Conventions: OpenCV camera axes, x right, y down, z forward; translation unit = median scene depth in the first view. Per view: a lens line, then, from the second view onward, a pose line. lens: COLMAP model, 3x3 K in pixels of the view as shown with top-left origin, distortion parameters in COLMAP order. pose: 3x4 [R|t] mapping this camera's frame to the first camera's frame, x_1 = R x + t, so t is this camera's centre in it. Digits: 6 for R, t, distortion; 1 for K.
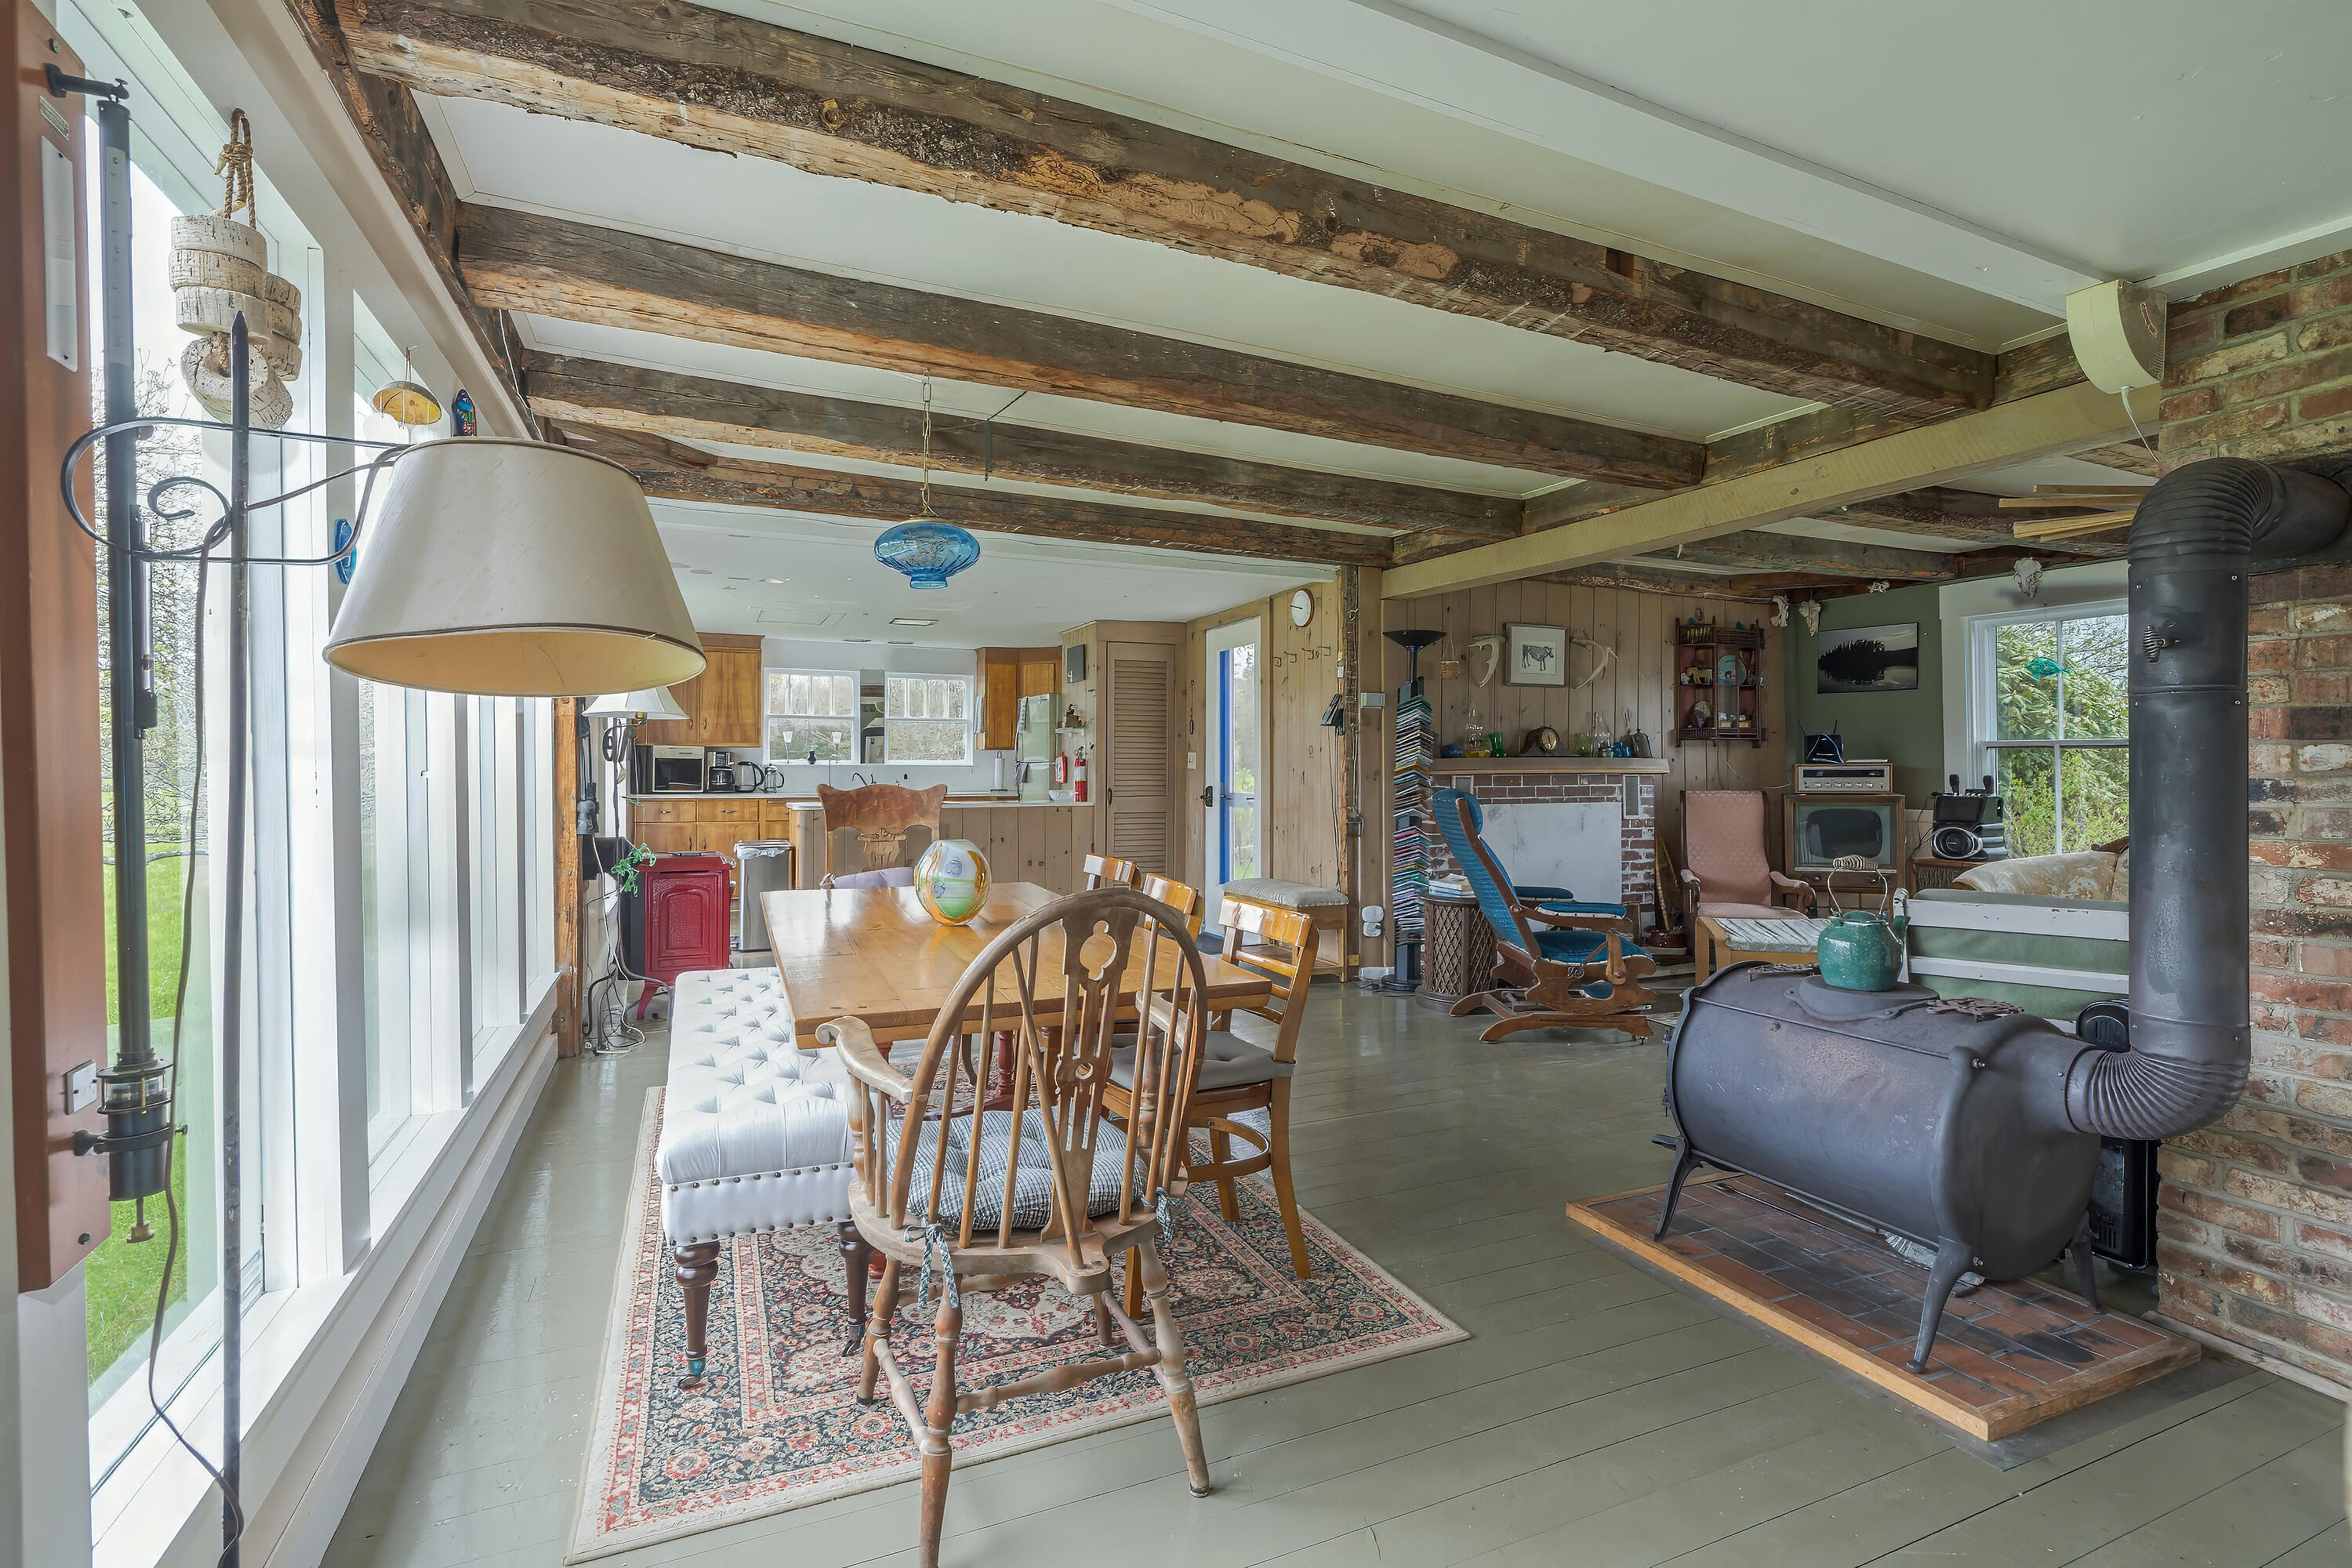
lens RADIAL K [[1070.6, 0, 1176.9], [0, 1070.6, 770.5], [0, 0, 1]] dist [-0.003761, 0.000568]
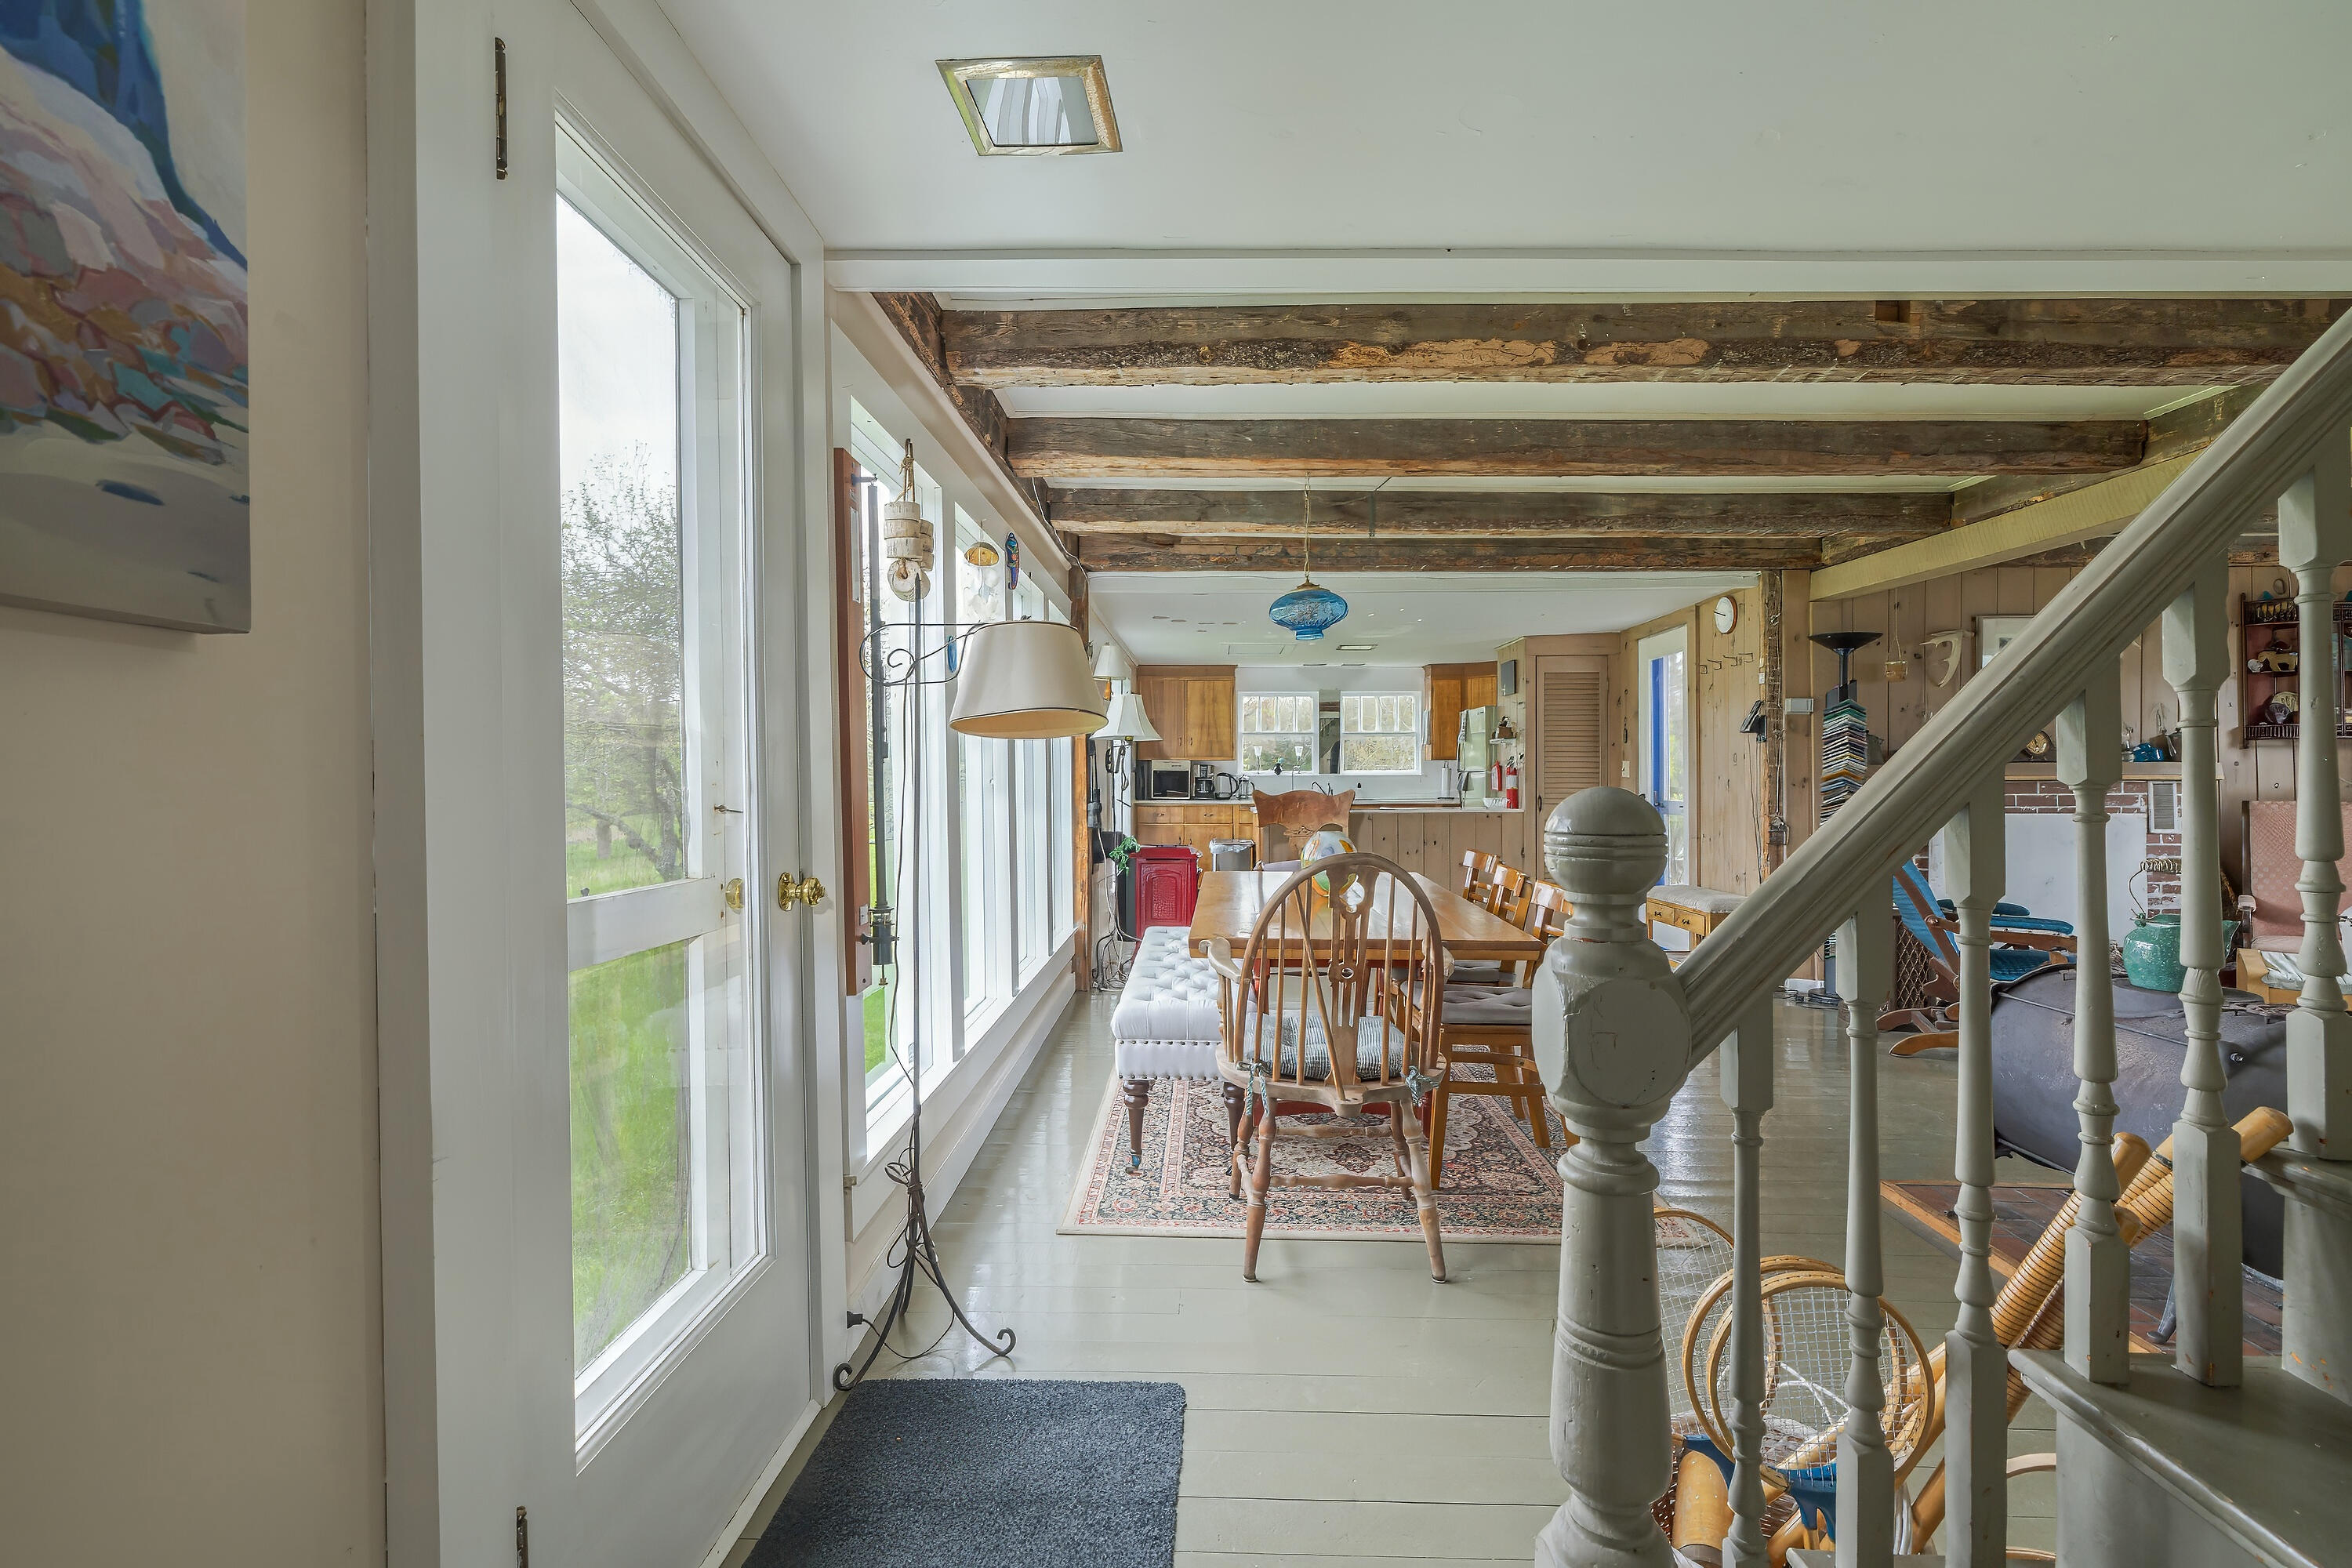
lens RADIAL K [[1076.9, 0, 1176.0], [0, 1076.9, 784.0], [0, 0, 1]] dist [-0.000377, 0.000259]
pose [[0.900673, -0.001694, -0.434493, 0.174054], [0.003032, 0.999993, 0.002385, 0.002966], [0.434486, -0.003465, 0.900672, -0.235361]]
